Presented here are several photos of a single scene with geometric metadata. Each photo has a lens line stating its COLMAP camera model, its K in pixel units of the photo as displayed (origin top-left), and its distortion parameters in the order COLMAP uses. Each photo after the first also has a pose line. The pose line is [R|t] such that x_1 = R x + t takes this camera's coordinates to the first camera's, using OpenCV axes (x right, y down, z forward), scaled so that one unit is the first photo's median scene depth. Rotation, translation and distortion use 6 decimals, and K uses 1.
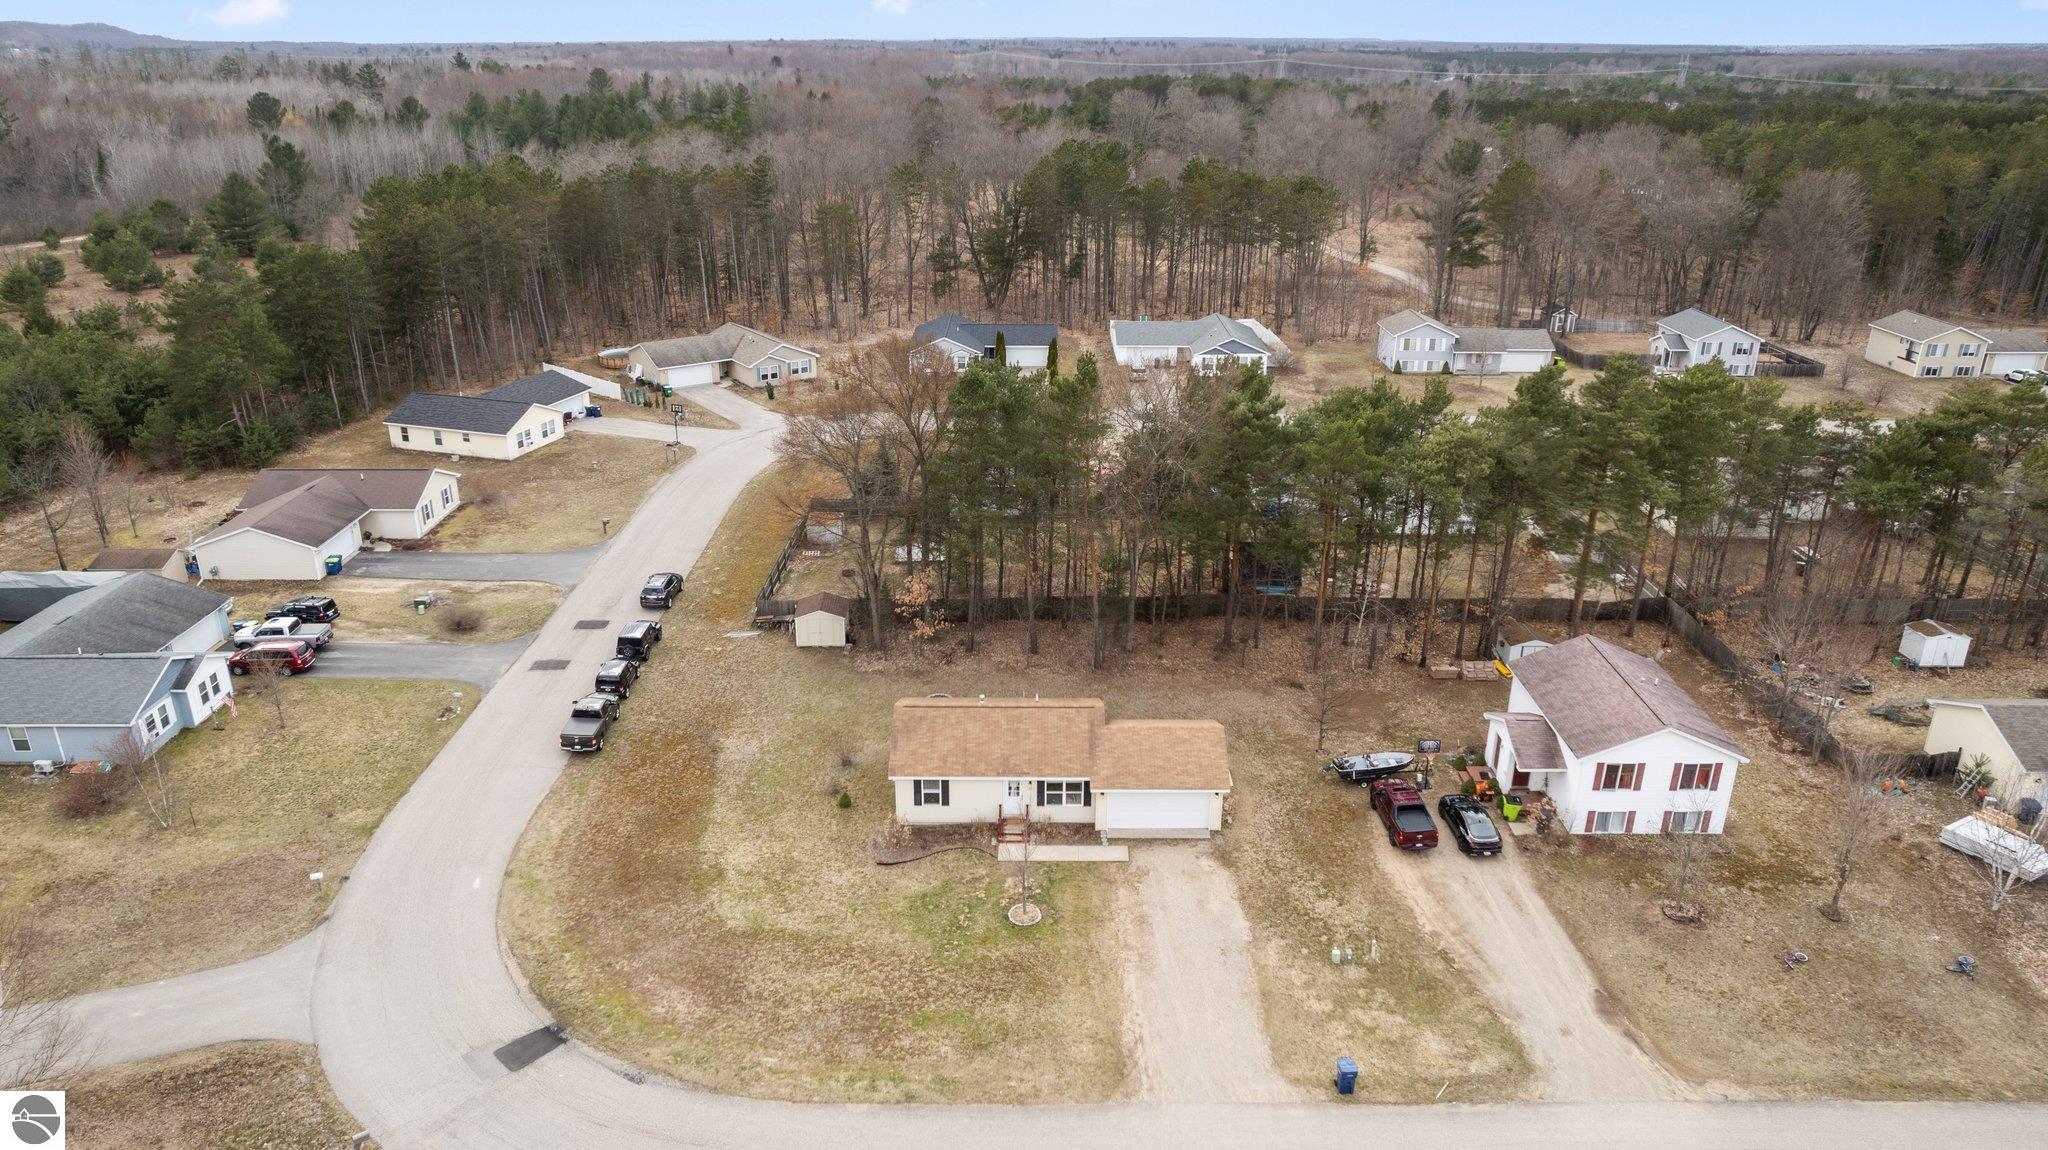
lens RADIAL K [[1348.6, 0, 1024.0], [0, 1348.6, 575.0], [0, 0, 1]] dist [-0.057059, 0.041272]
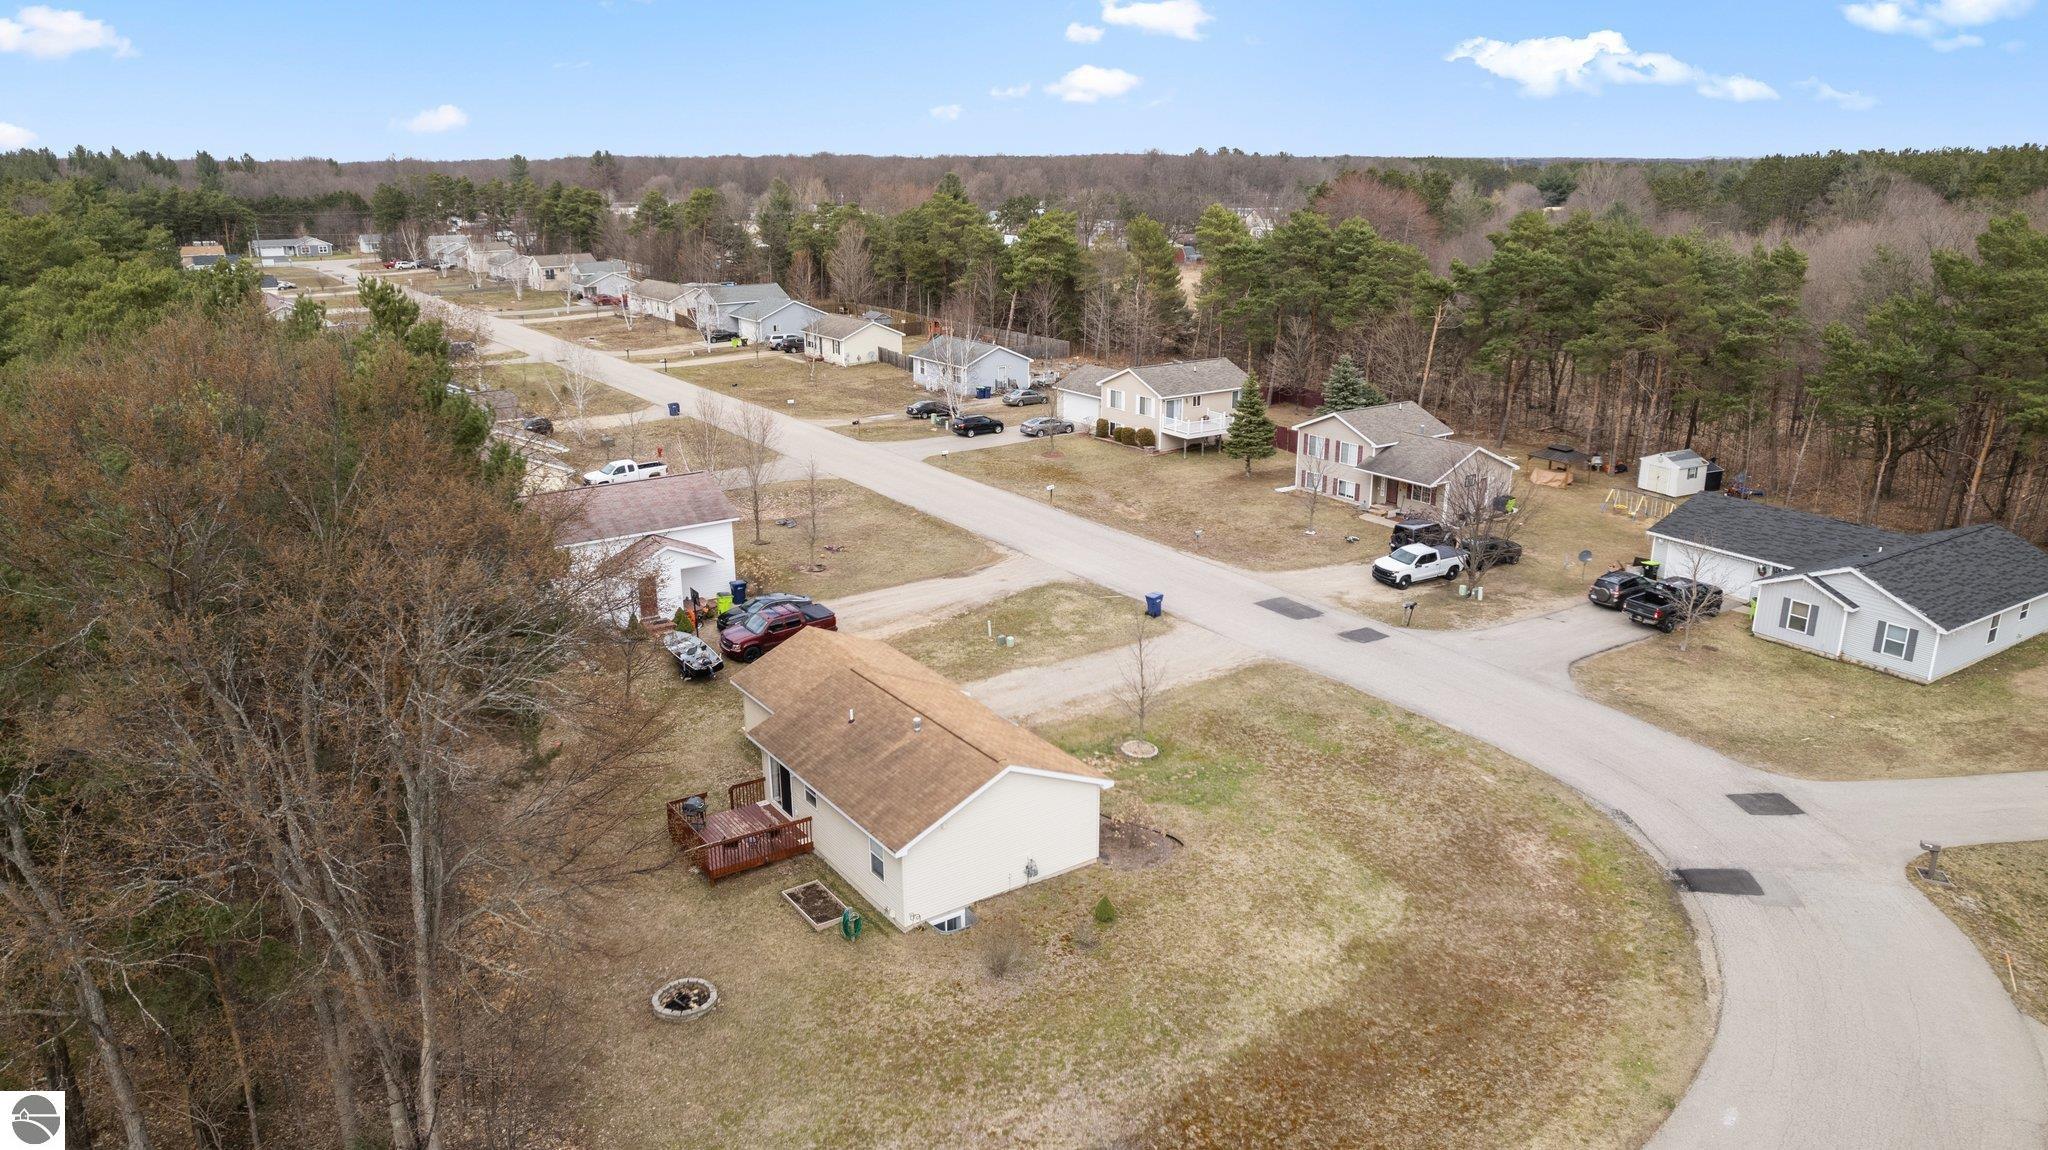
lens RADIAL K [[1329.1, 0, 1008.4], [0, 1329.1, 602.8], [0, 0, 1]] dist [-0.075222, 0.072947]
pose [[-0.568514, -0.263666, 0.779277, -0.561027], [0.307999, 0.810141, 0.498807, -0.271143], [-0.762842, 0.523595, -0.379368, 1.229849]]
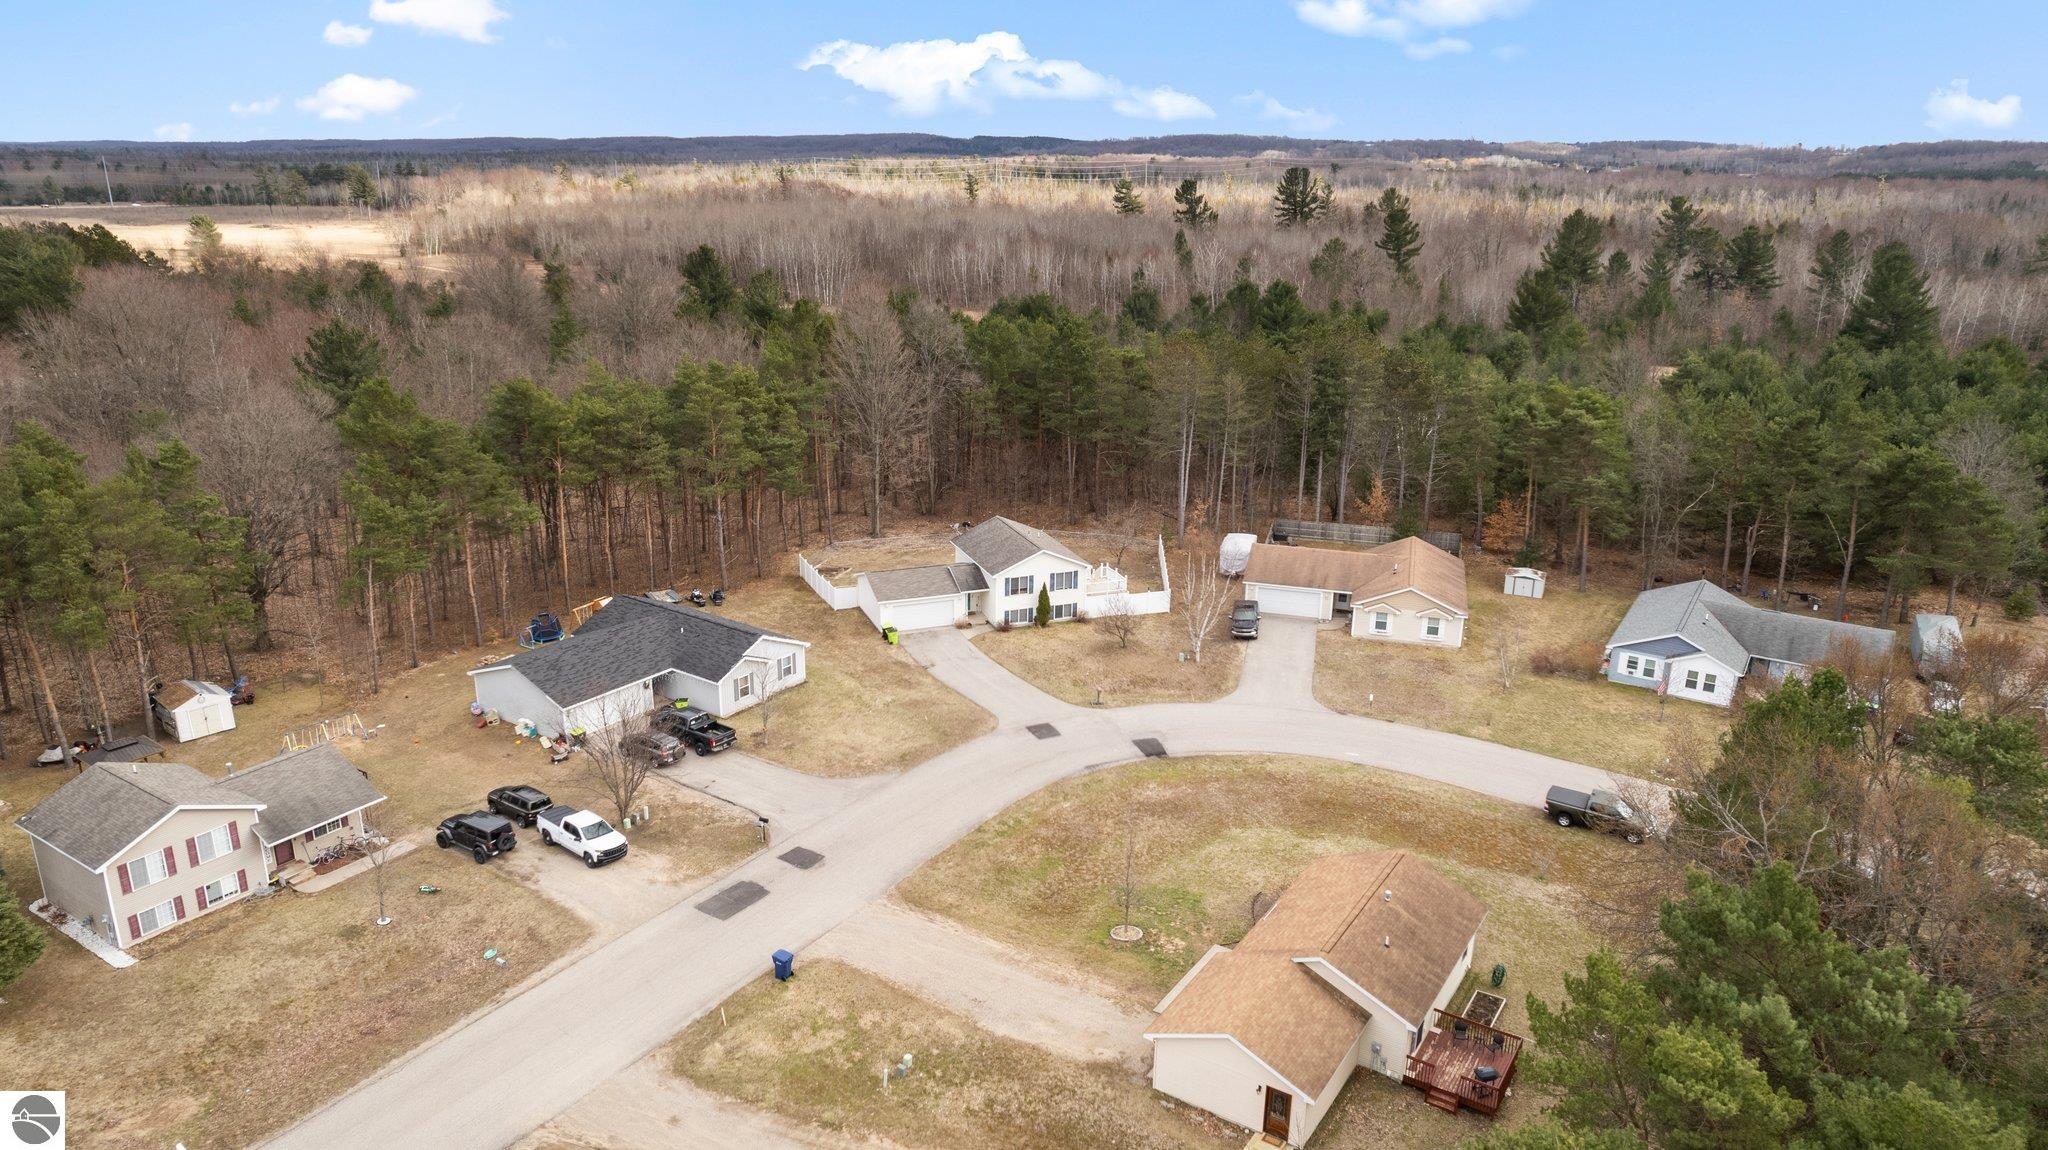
lens RADIAL K [[1348.6, 0, 1024.0], [0, 1348.6, 575.0], [0, 0, 1]] dist [-0.057059, 0.041272]
pose [[-0.542566, 0.244927, -0.803513, 0.757113], [-0.325788, 0.820322, 0.470037, -0.414768], [0.774264, 0.516800, -0.365285, 1.071865]]
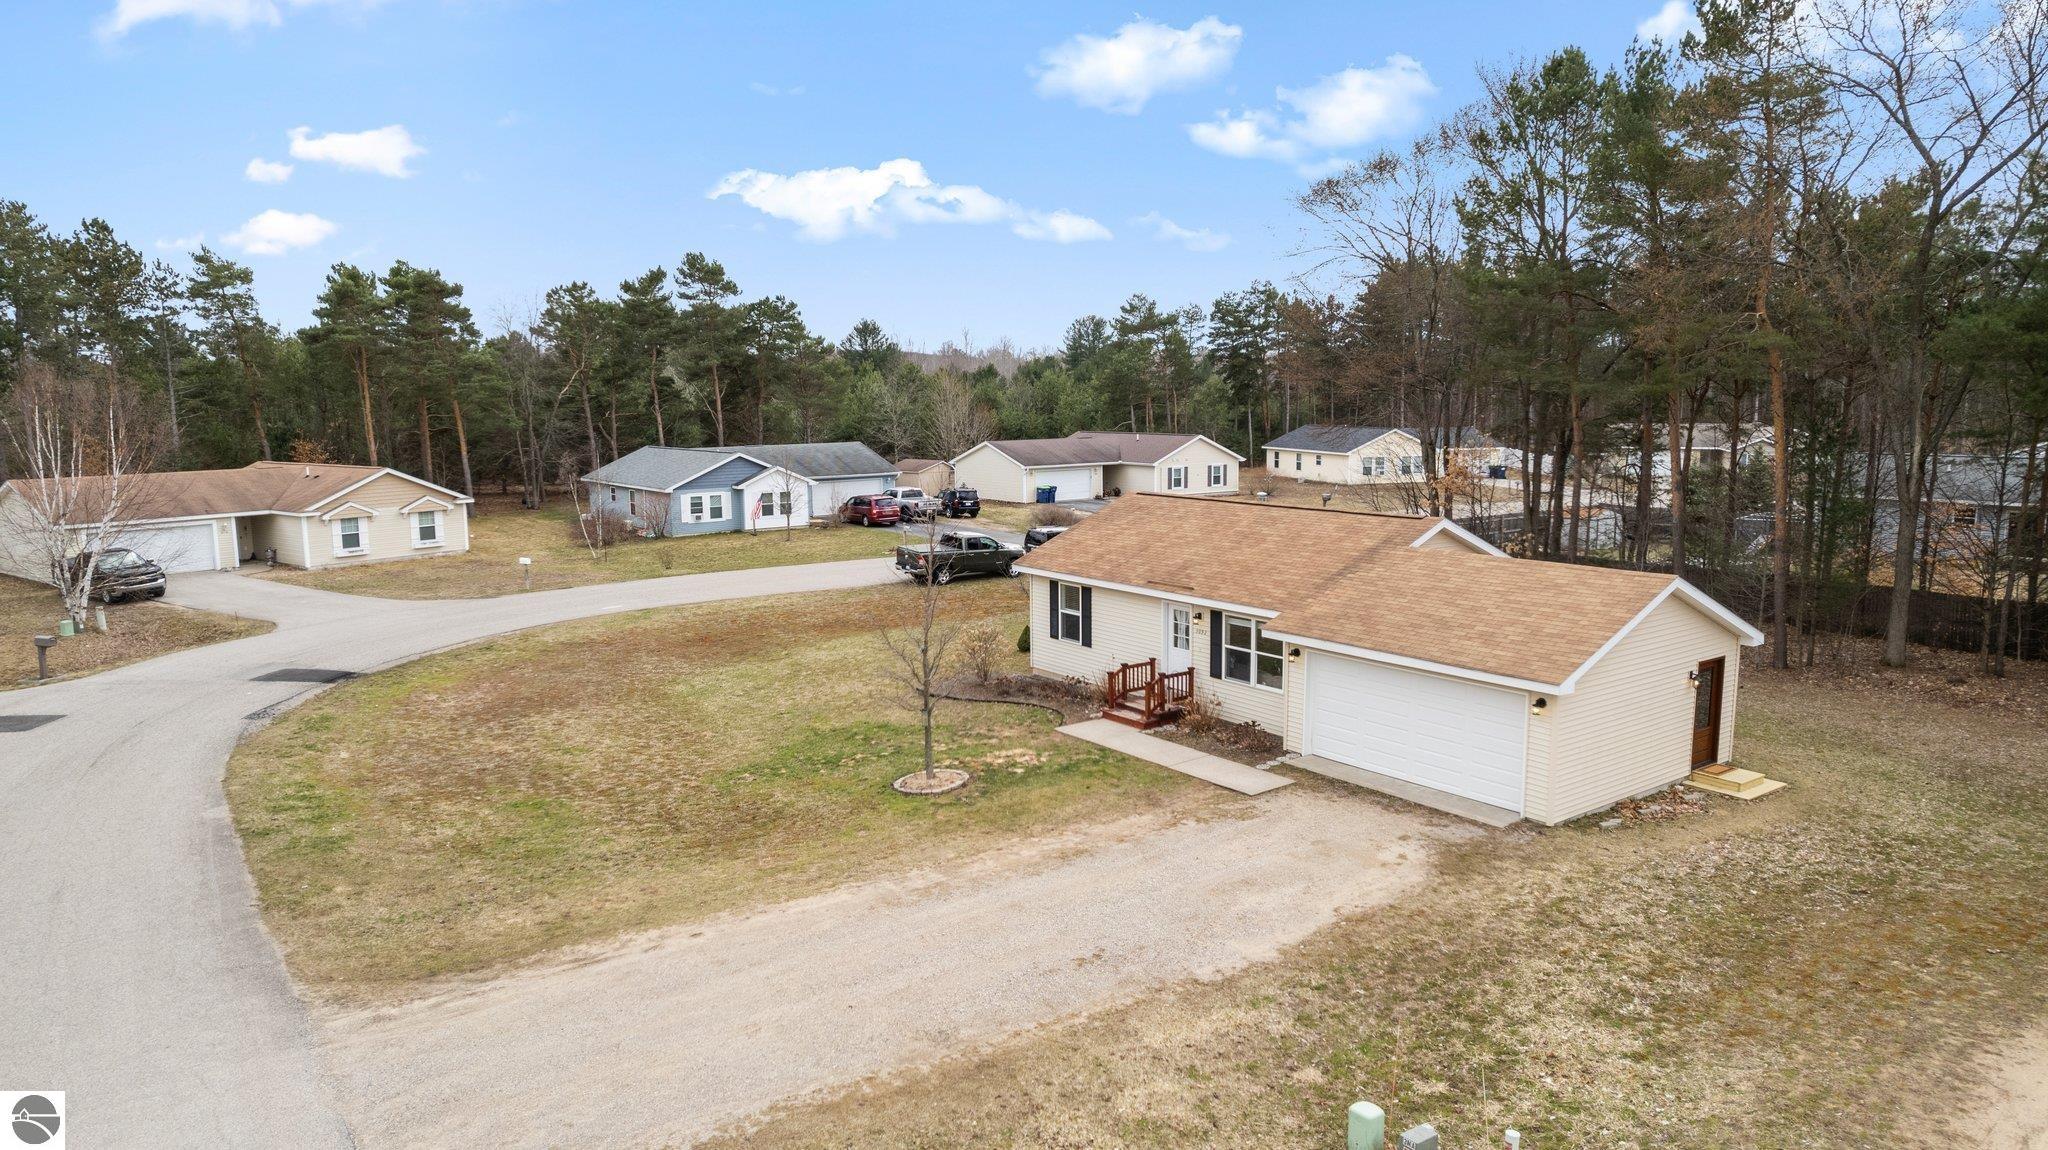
lens RADIAL K [[1302.5, 0, 1024.0], [0, 1302.5, 575.0], [0, 0, 1]] dist [-0.066459, 0.069614]
pose [[0.587897, 0.104676, -0.802135, 0.326402], [-0.289005, 0.953329, -0.087410, 0.196172], [0.755548, 0.283209, 0.590711, 0.679262]]
